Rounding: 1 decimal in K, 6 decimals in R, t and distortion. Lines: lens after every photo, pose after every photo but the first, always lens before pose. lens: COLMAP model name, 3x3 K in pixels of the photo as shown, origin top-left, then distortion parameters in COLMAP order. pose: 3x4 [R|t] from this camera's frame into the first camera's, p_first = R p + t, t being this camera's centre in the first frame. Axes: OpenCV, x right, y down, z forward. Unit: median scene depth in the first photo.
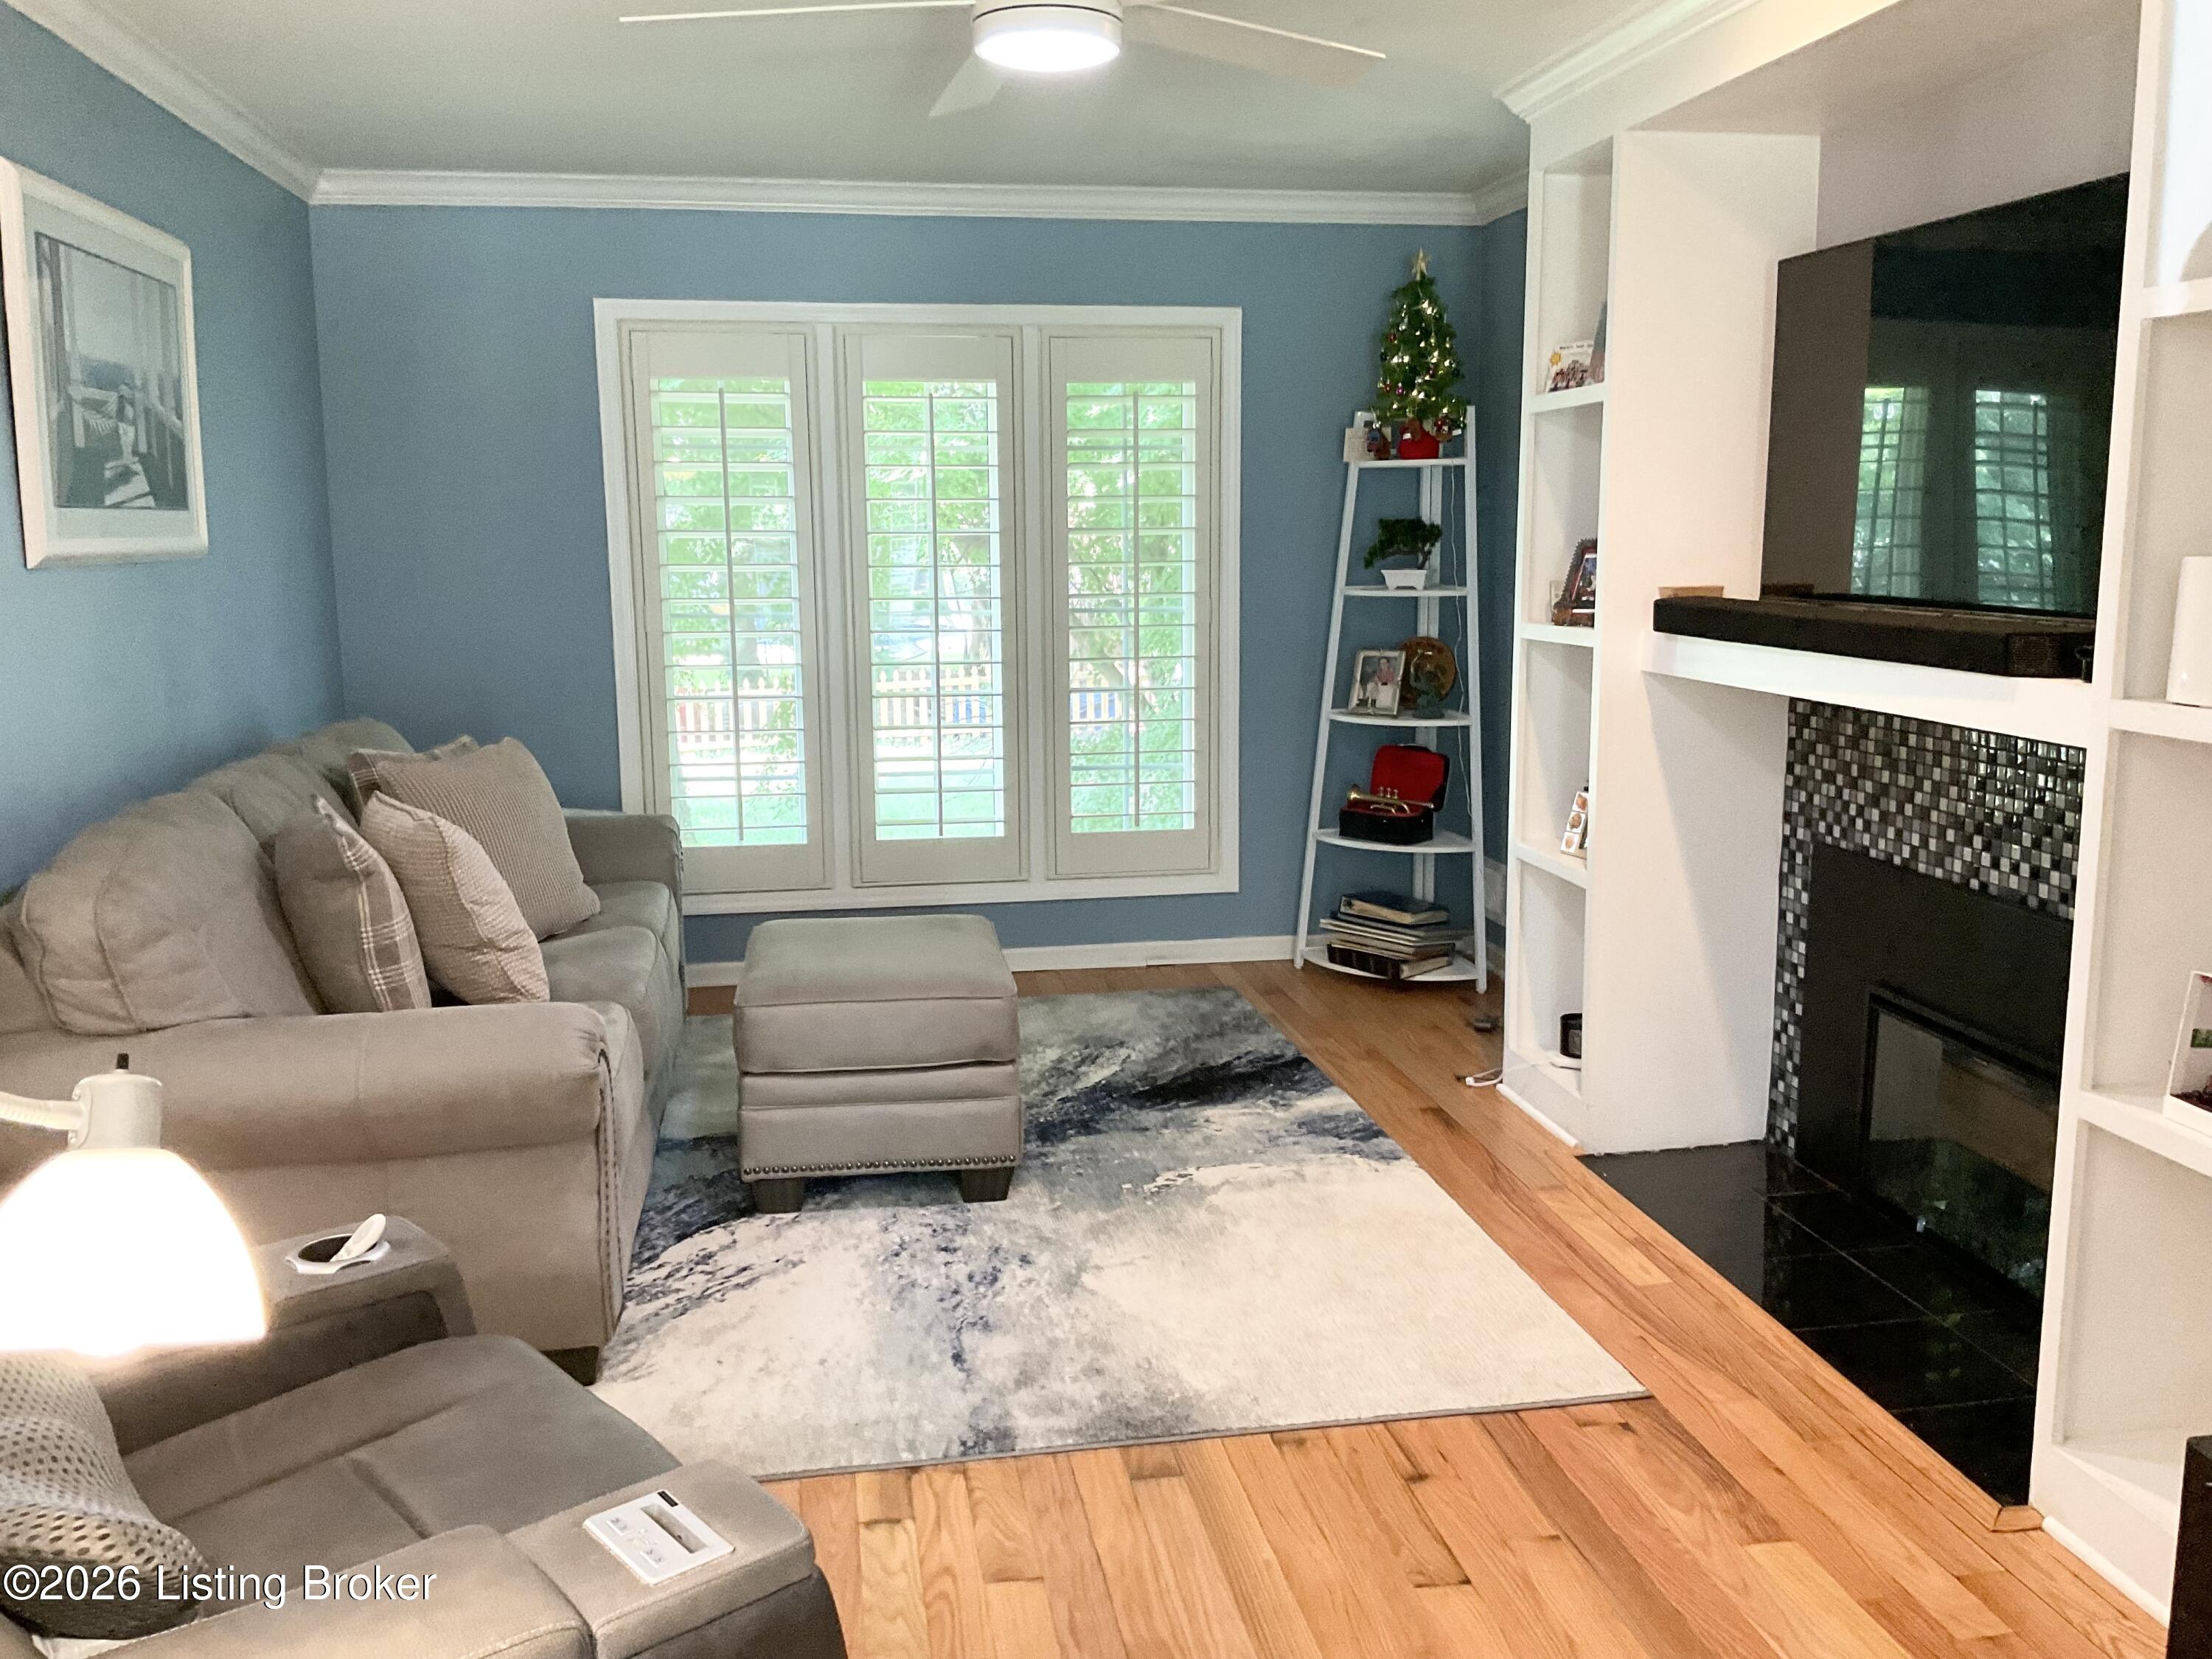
lens RADIAL K [[1837.4, 0, 1106.0], [0, 1837.4, 829.5], [0, 0, 1]] dist [0.003052, 0.000085]
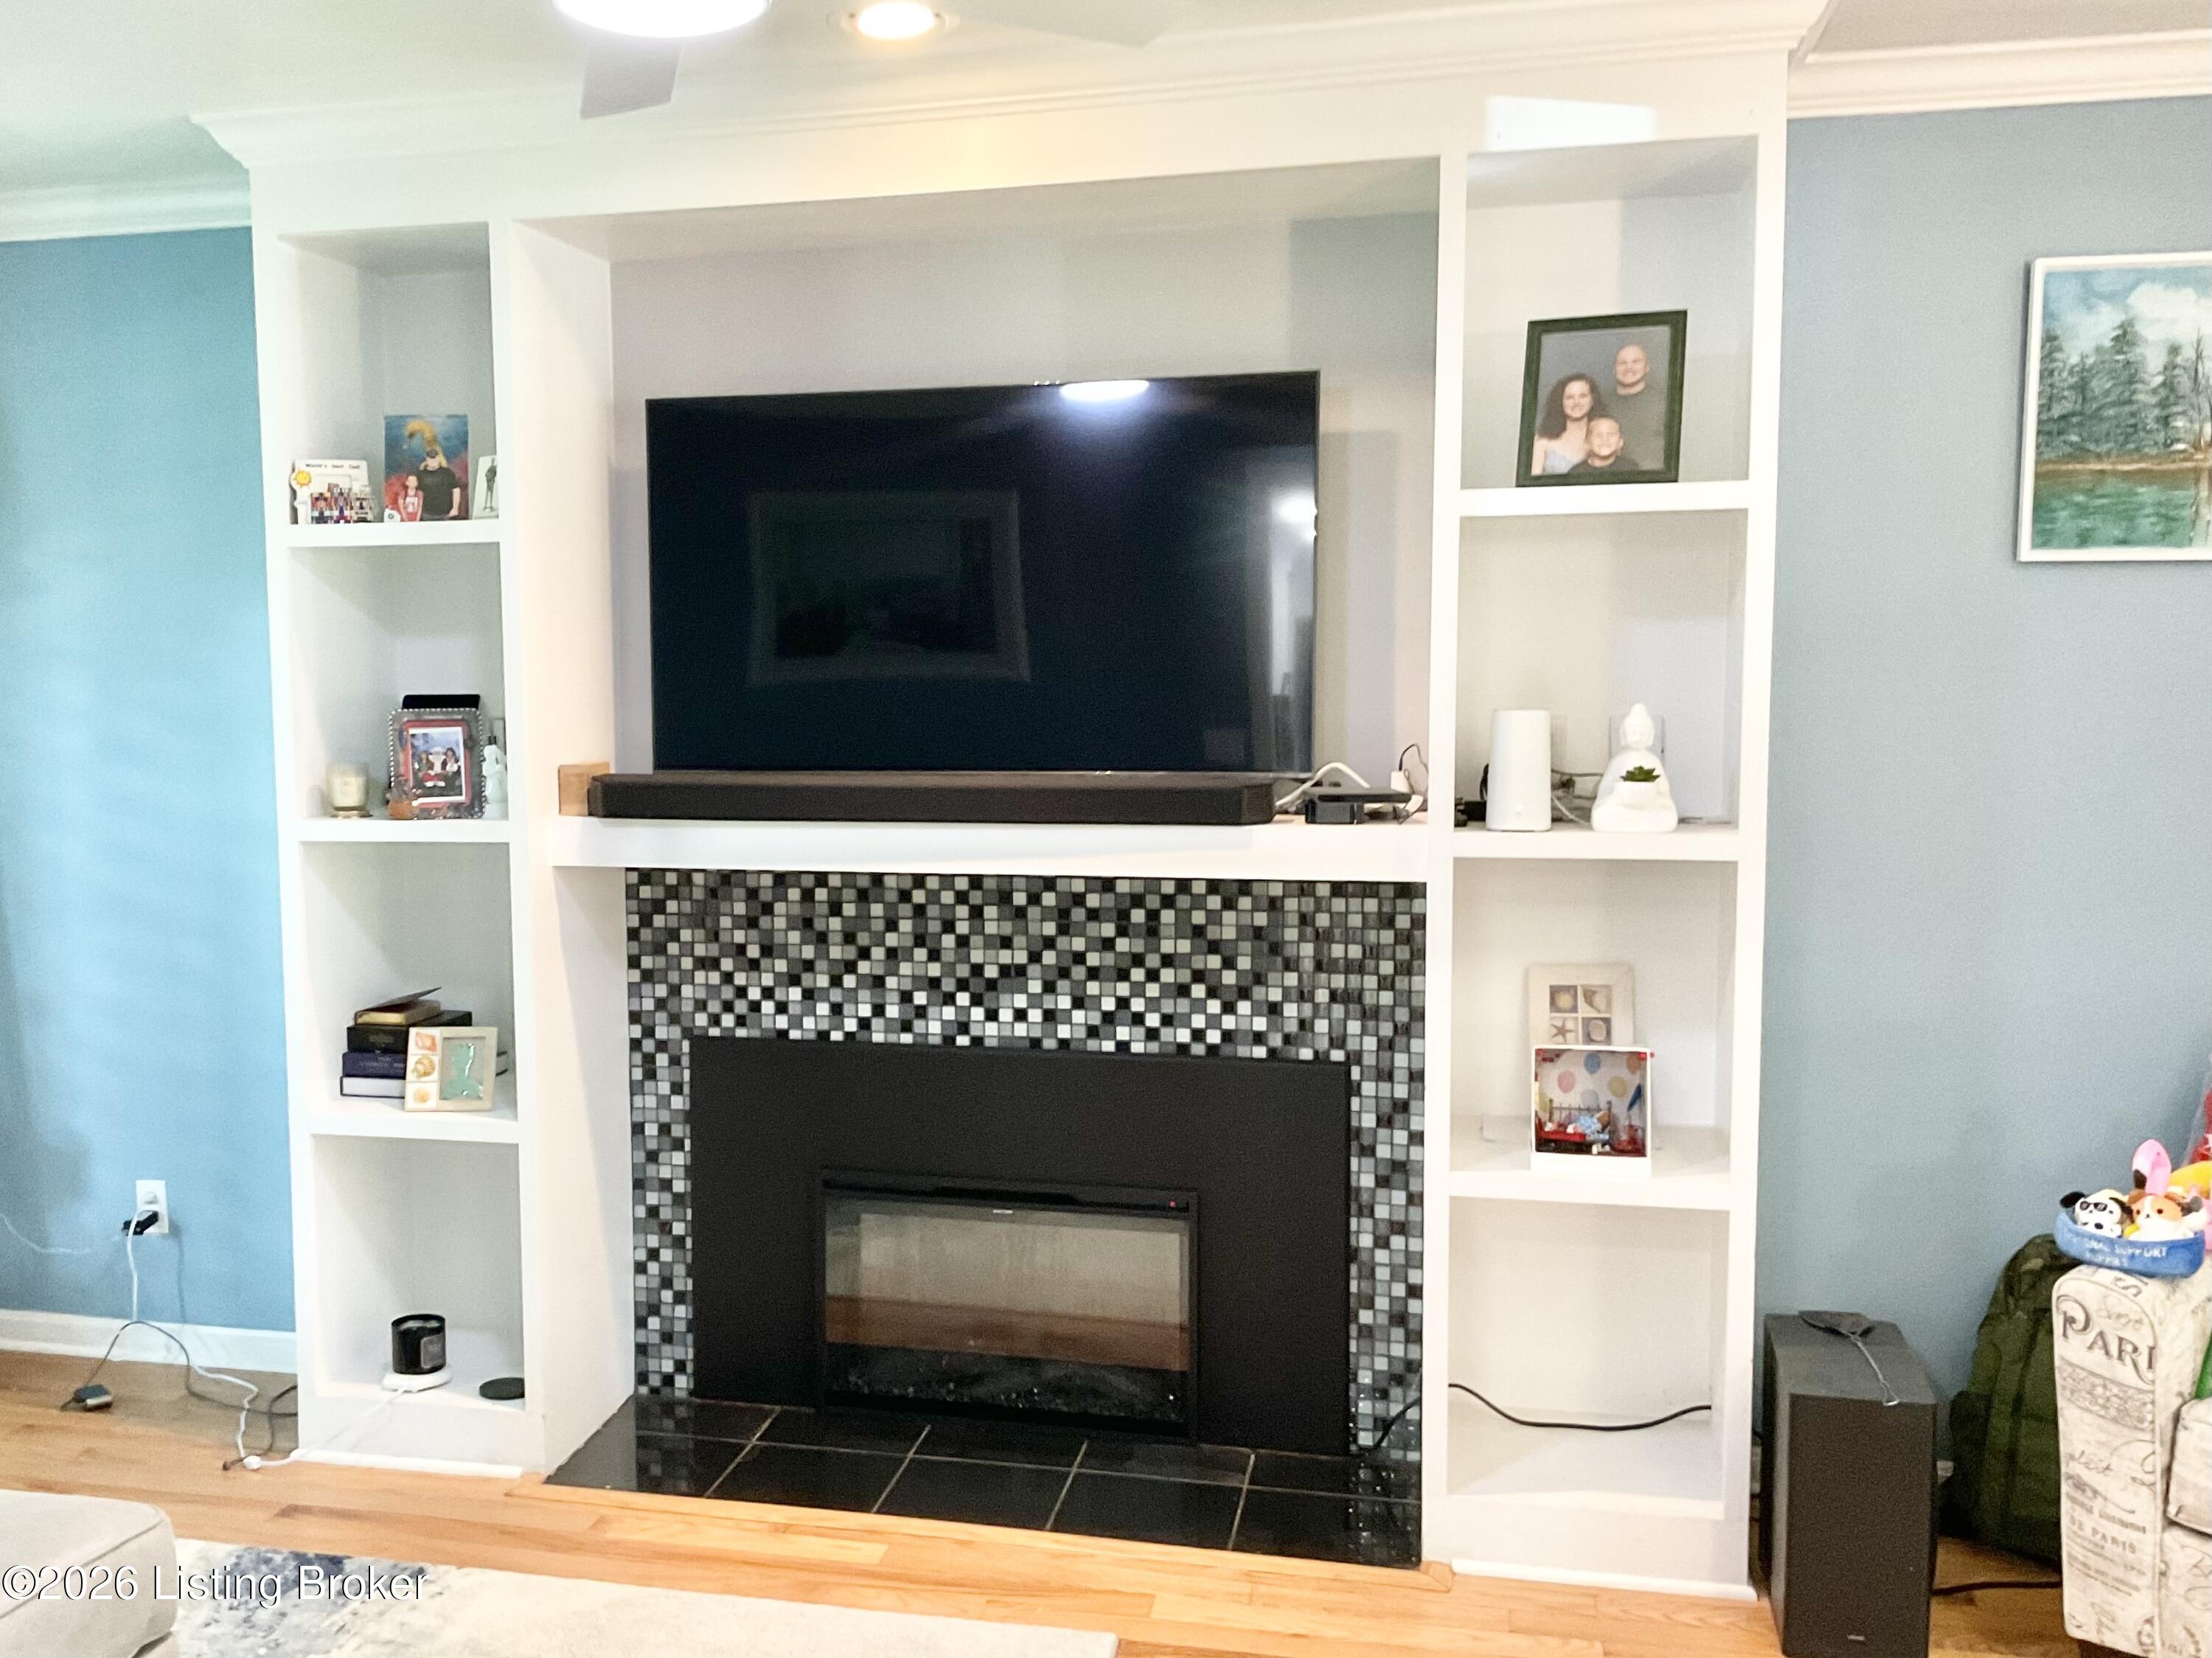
lens RADIAL K [[2001.1, 0, 1106.0], [0, 2001.1, 829.0], [0, 0, 1]] dist [0.038474, 0.004952]
pose [[0.416970, -0.066445, 0.906488, -0.428184], [0.155756, 0.987795, 0.000759, -0.065322], [-0.895475, 0.140874, 0.422230, 0.397159]]
